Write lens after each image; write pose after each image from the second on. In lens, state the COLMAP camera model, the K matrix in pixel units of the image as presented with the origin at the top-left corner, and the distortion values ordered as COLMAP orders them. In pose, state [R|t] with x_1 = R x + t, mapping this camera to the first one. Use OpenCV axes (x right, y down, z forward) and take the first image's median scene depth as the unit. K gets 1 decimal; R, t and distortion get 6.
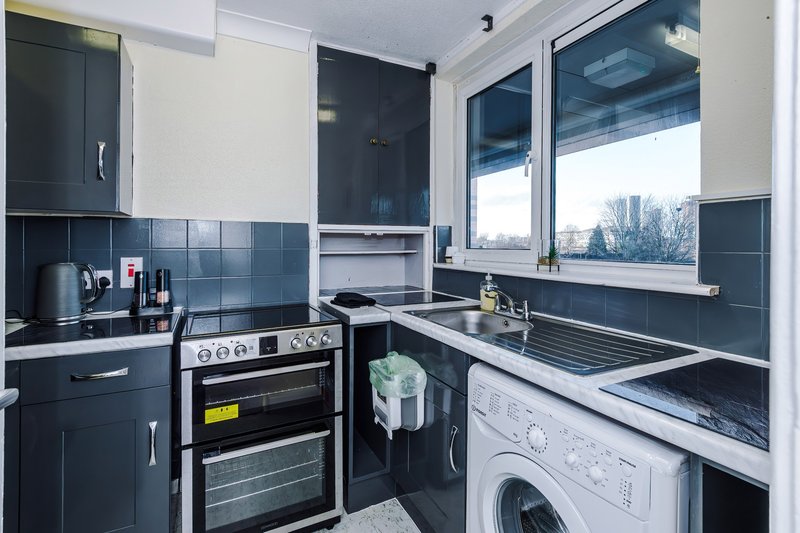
lens RADIAL K [[386.1, 0, 411.9], [0, 386.1, 242.7], [0, 0, 1]] dist [0.003465, 0.000383]
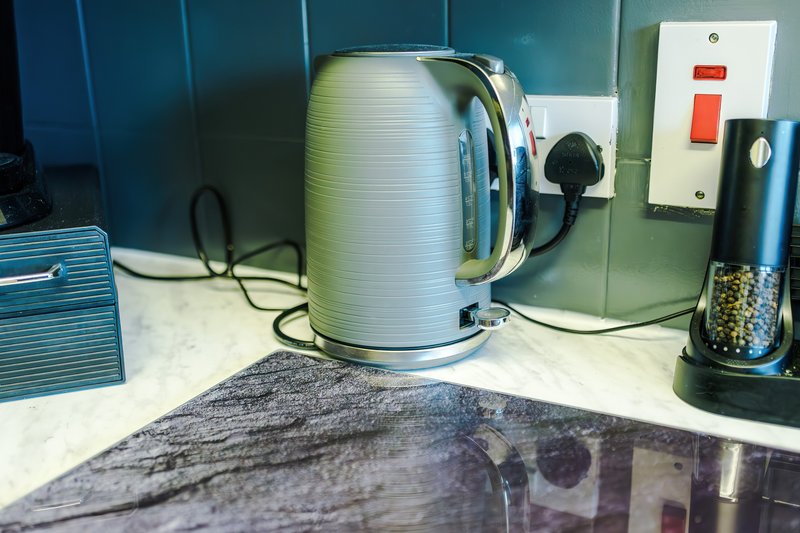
lens RADIAL K [[837.3, 0, 400.0], [0, 837.3, 266.5], [0, 0, 1]] dist [-0.006655, -0.008657]
pose [[0.551355, 0.224850, -0.803399, -0.508470], [0.019036, 0.959354, 0.281561, 0.036370], [0.834053, -0.170534, 0.524665, 0.708575]]
